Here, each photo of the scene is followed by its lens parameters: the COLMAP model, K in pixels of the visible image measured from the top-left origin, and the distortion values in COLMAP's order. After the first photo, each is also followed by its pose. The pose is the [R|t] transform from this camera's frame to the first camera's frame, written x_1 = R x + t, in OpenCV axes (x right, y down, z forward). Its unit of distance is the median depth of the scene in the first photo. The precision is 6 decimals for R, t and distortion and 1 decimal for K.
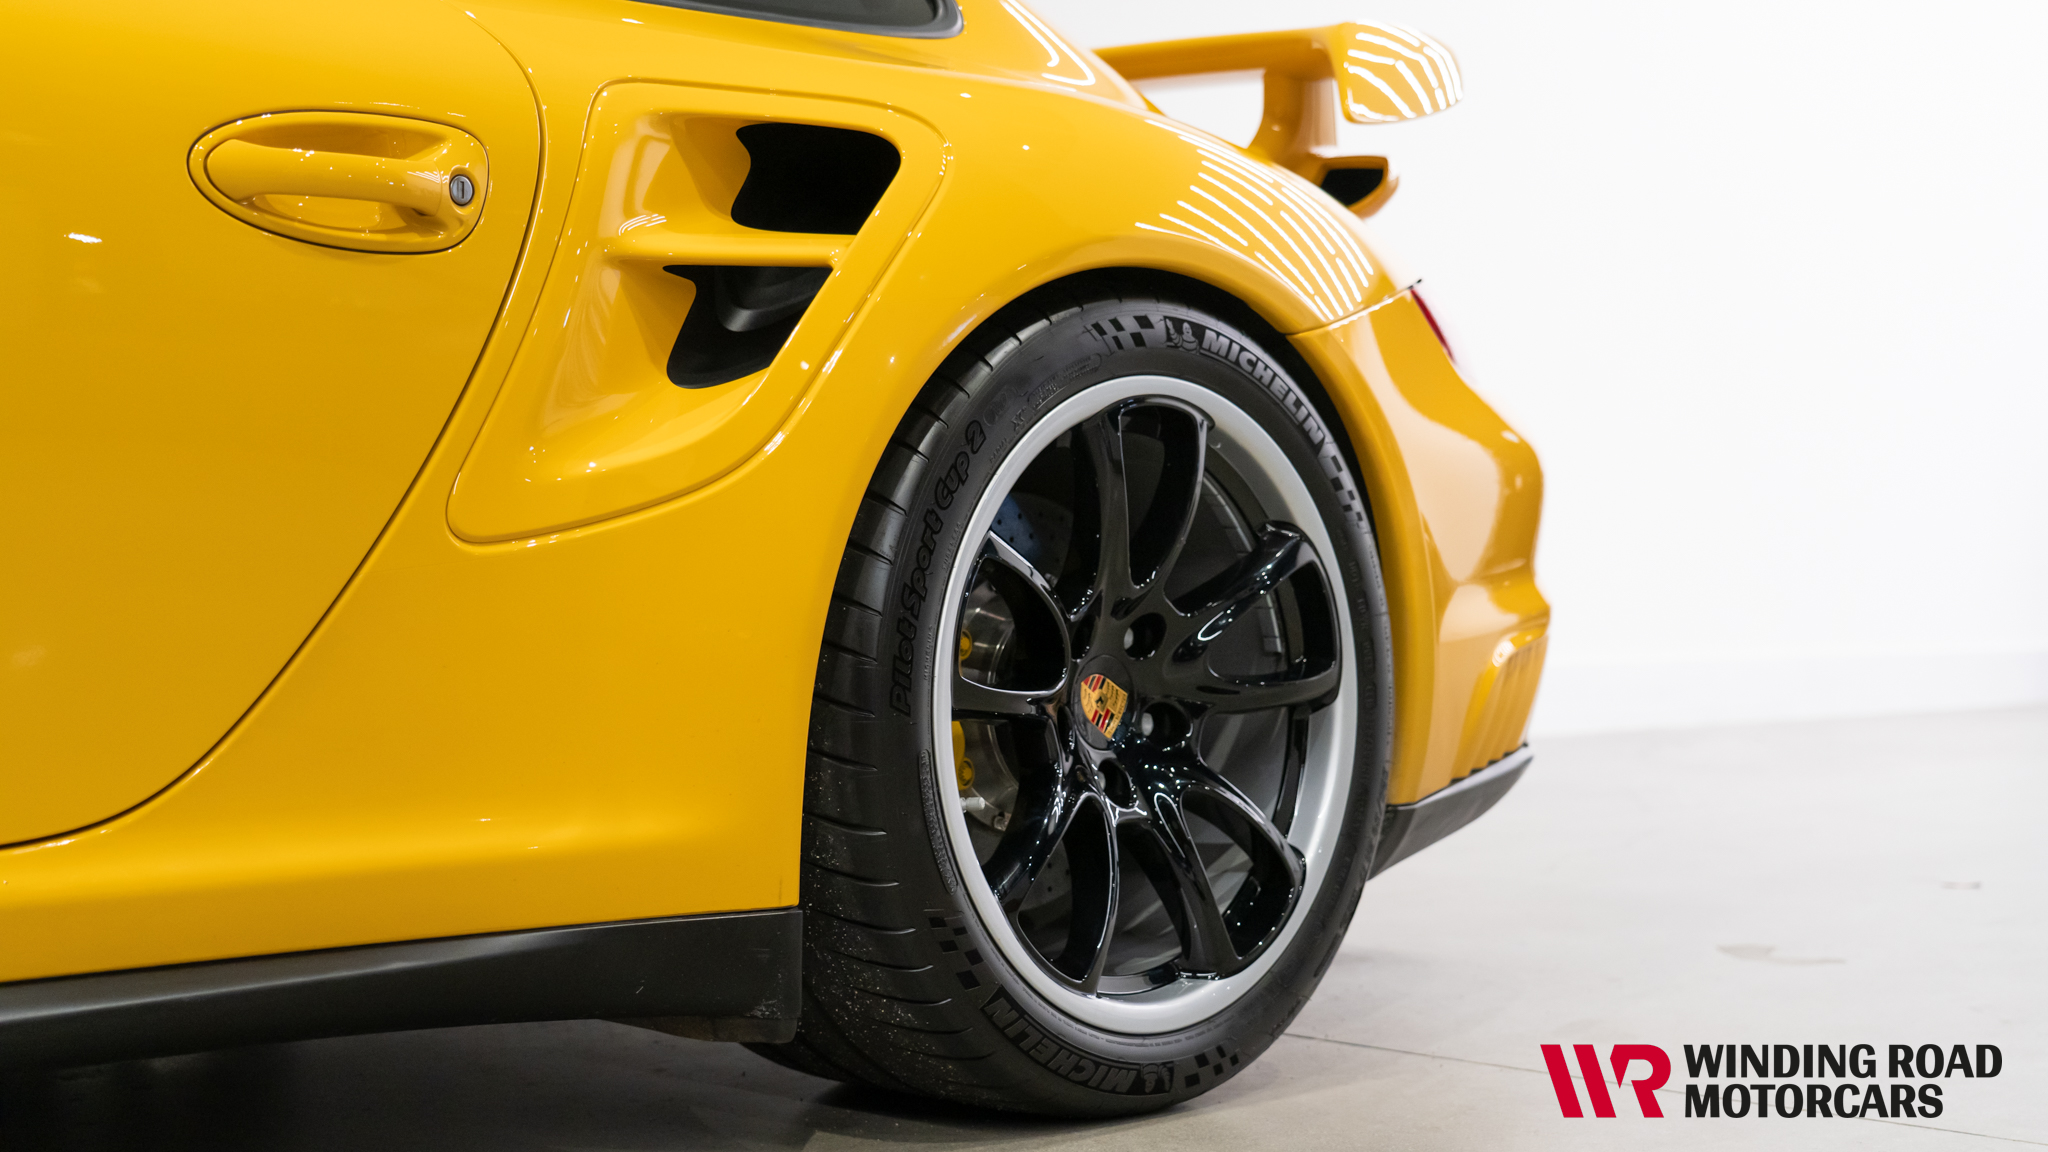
lens RADIAL K [[2915.1, 0, 1026.4], [0, 2915.1, 569.2], [0, 0, 1]] dist [-0.003489, 0.000000]
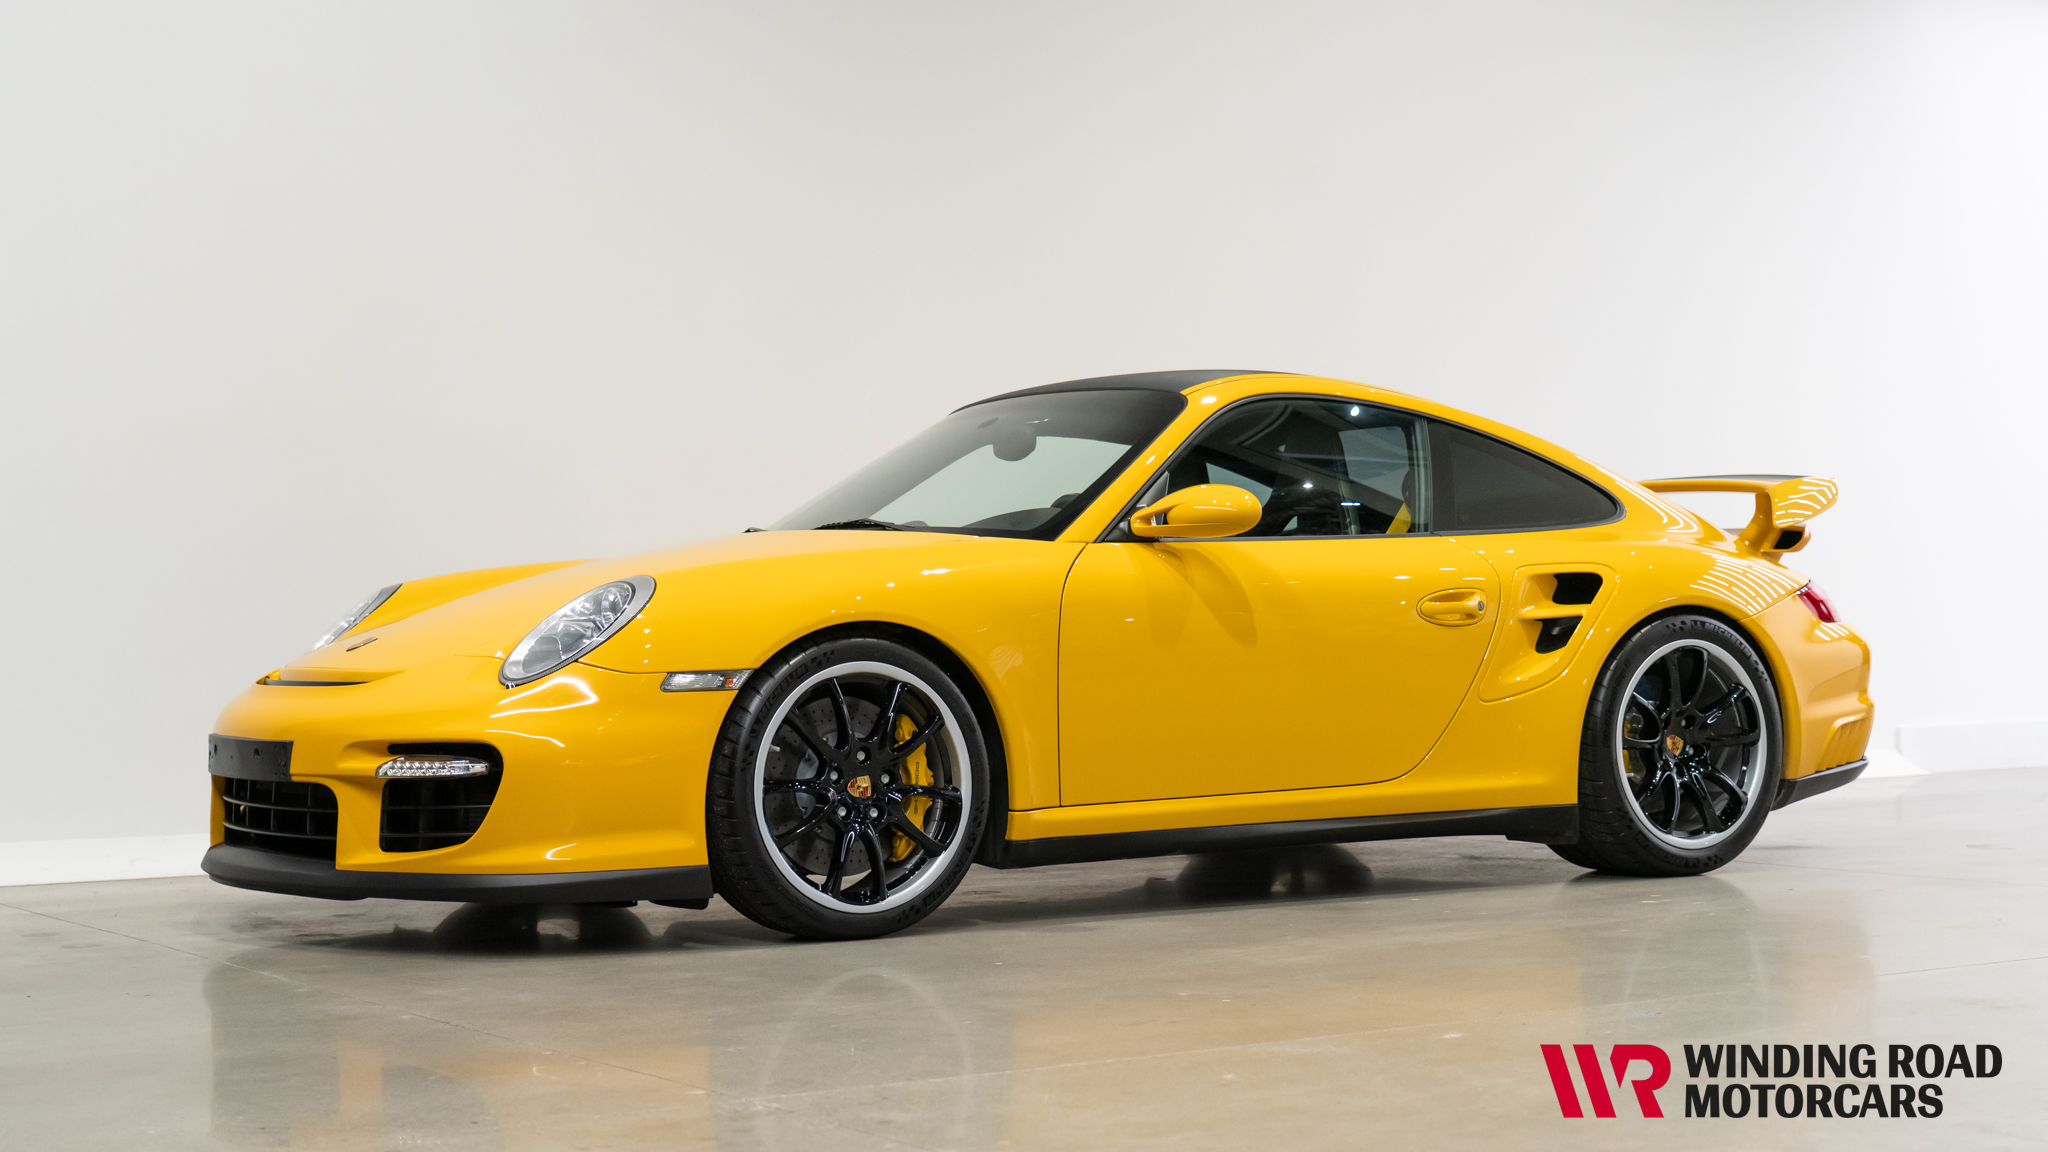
lens RADIAL K [[2788.1, 0, 1043.1], [0, 2788.1, 578.0], [0, 0, 1]] dist [-0.012196, 0.000000]
pose [[0.967827, -0.025041, -0.250368, 0.129118], [0.020861, 0.999595, -0.019334, -0.091927], [0.250751, 0.013489, 0.967958, -2.141199]]
